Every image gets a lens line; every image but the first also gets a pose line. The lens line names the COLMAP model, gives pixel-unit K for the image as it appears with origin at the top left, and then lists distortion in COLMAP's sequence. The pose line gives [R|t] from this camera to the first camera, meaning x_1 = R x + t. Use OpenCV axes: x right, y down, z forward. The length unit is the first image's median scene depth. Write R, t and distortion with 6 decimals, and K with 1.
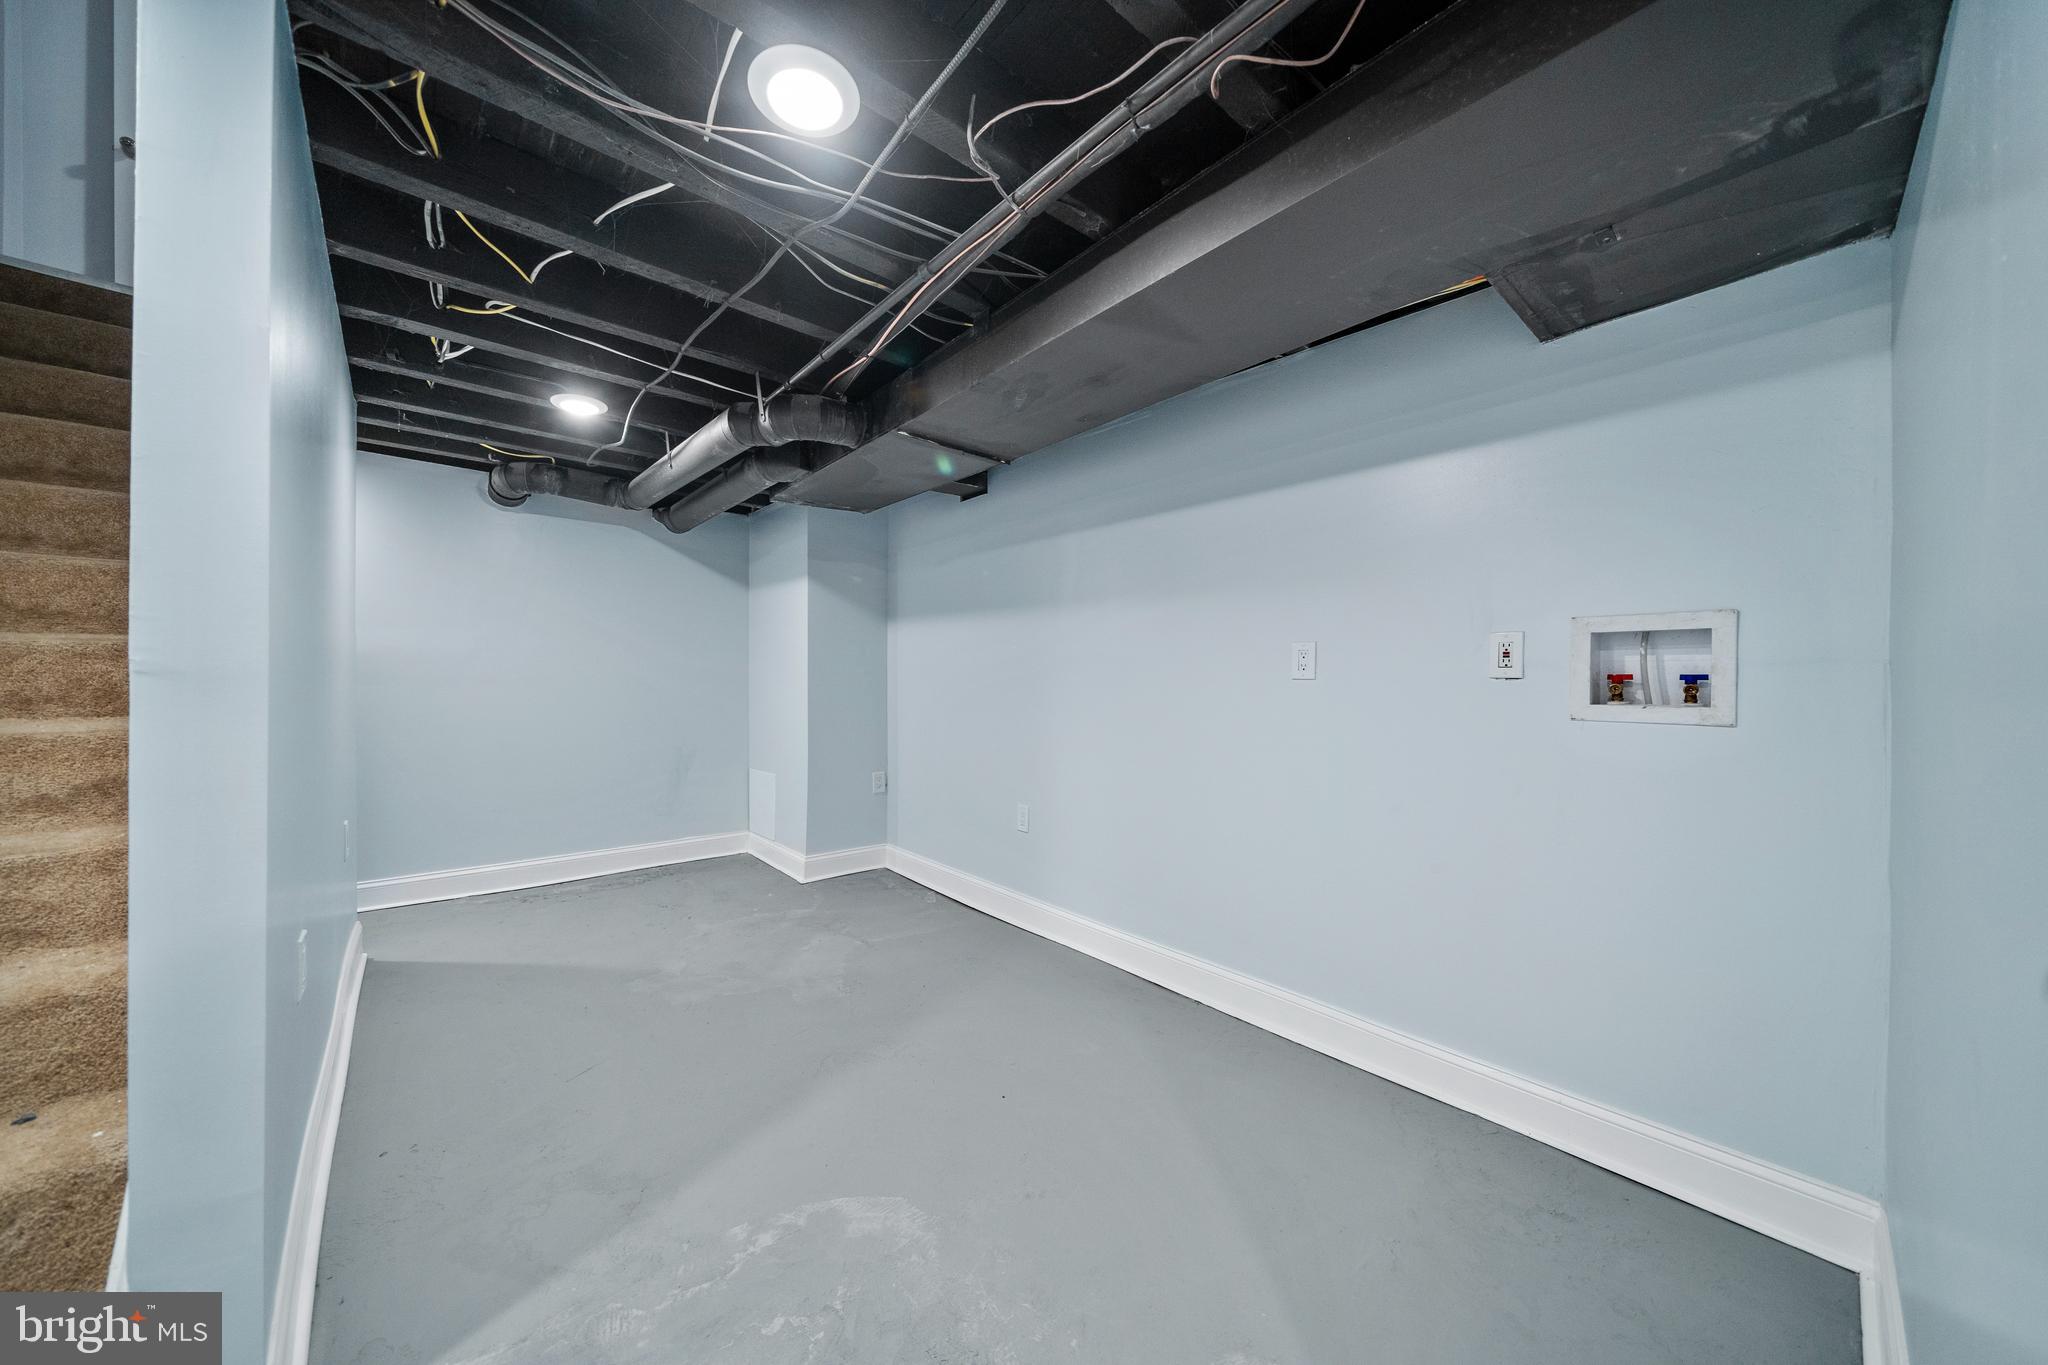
lens RADIAL K [[710.4, 0, 1030.4], [0, 710.4, 682.1], [0, 0, 1]] dist [0.000054, 0.000078]
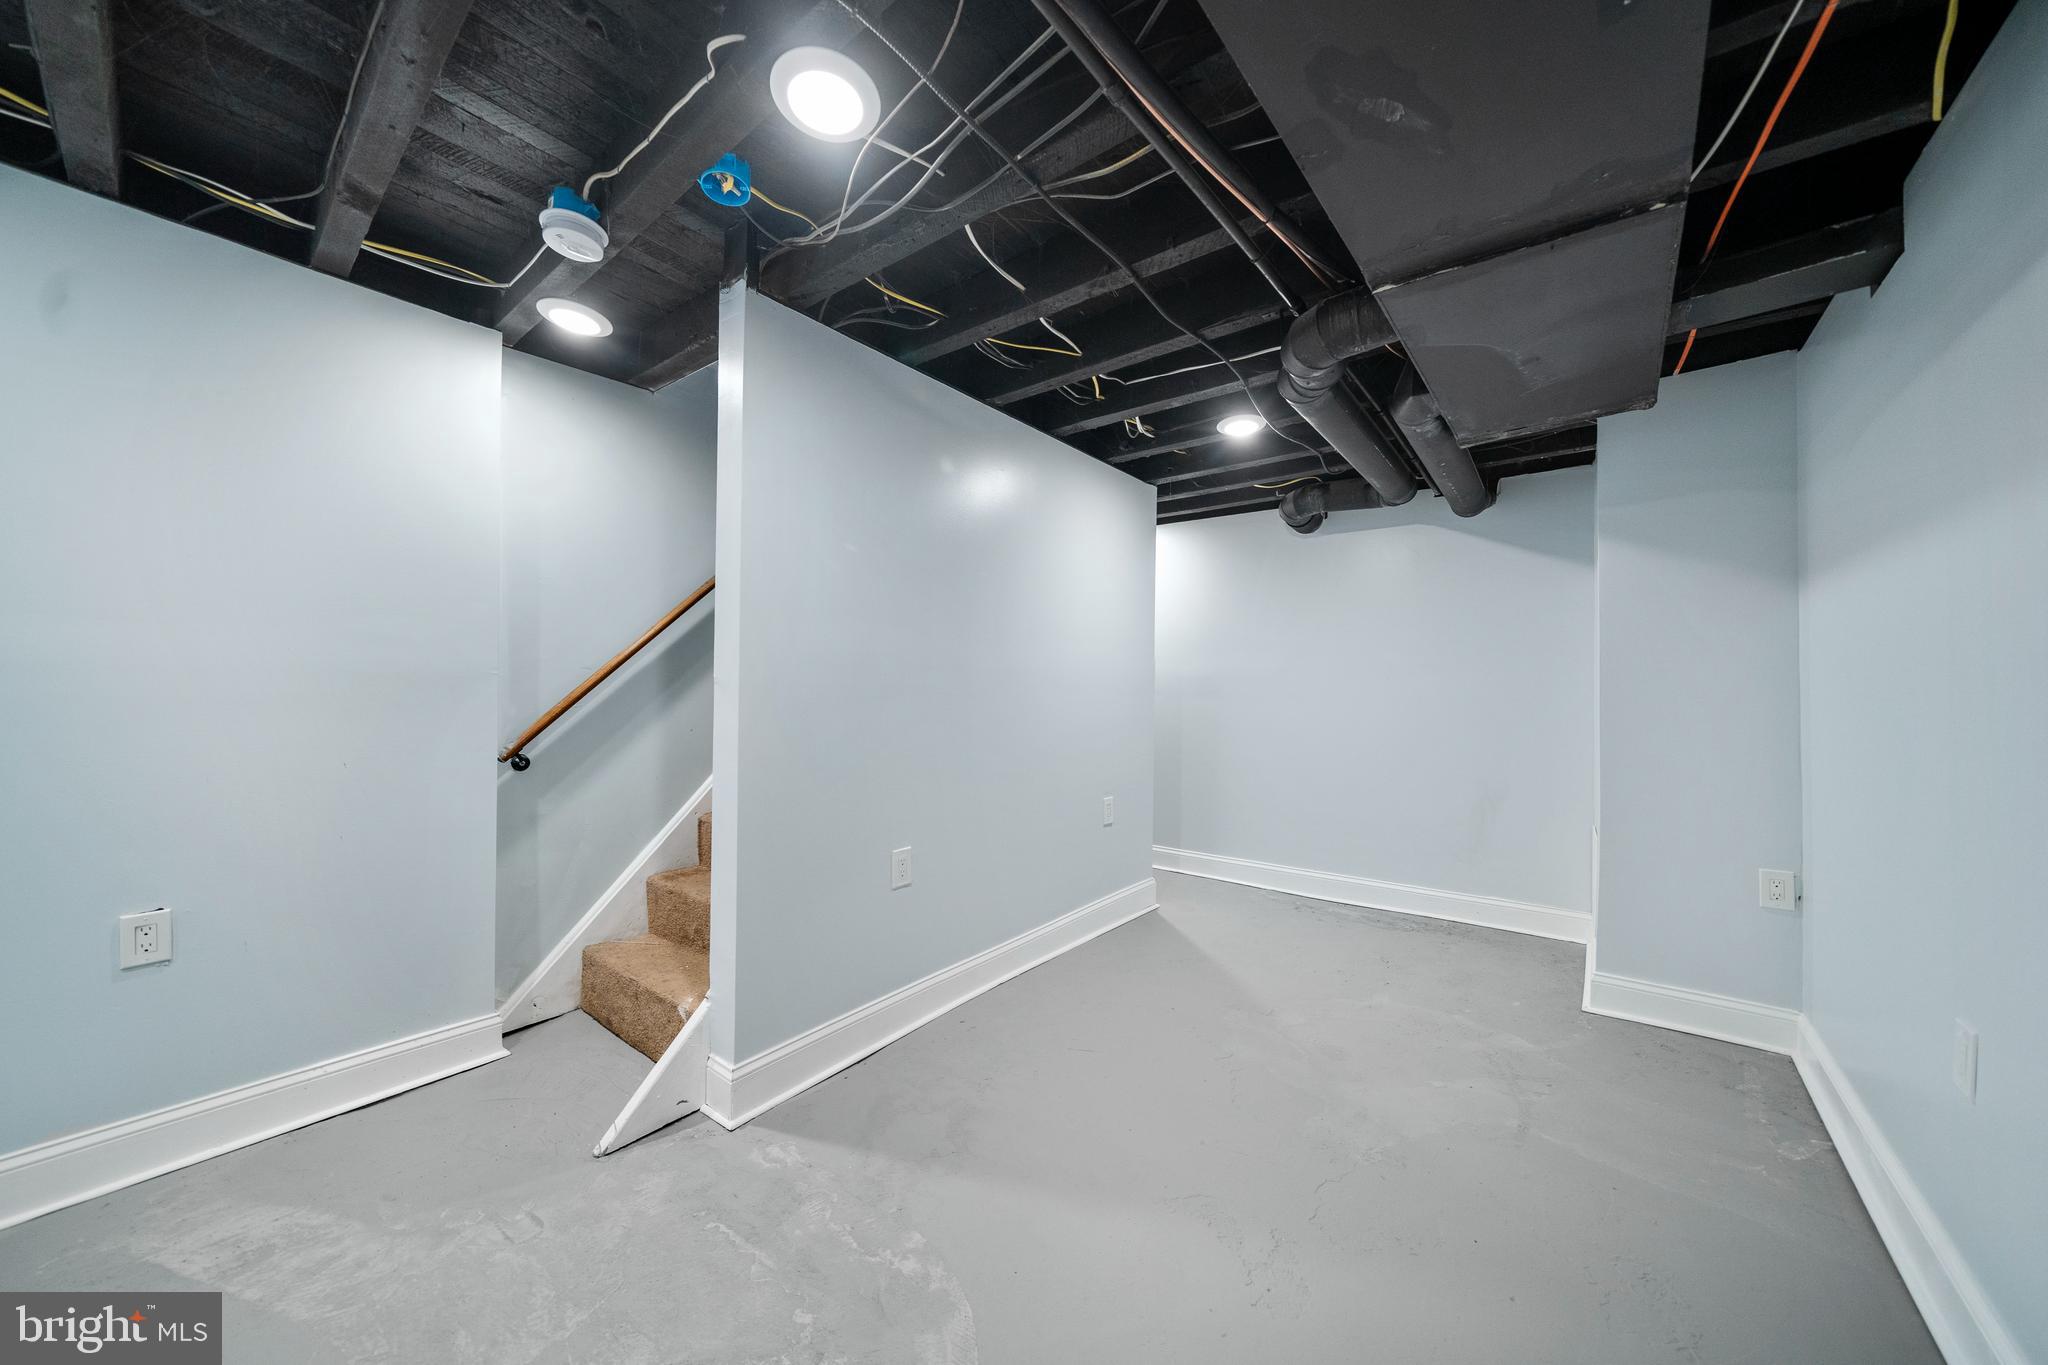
lens RADIAL K [[728.4, 0, 1024.0], [0, 728.4, 682.5], [0, 0, 1]] dist [-0.000762, 0.000012]
pose [[0.169824, -0.021006, -0.985251, 0.545110], [-0.012535, 0.999646, -0.023474, 0.016249], [0.985395, 0.016337, 0.169500, 0.831939]]
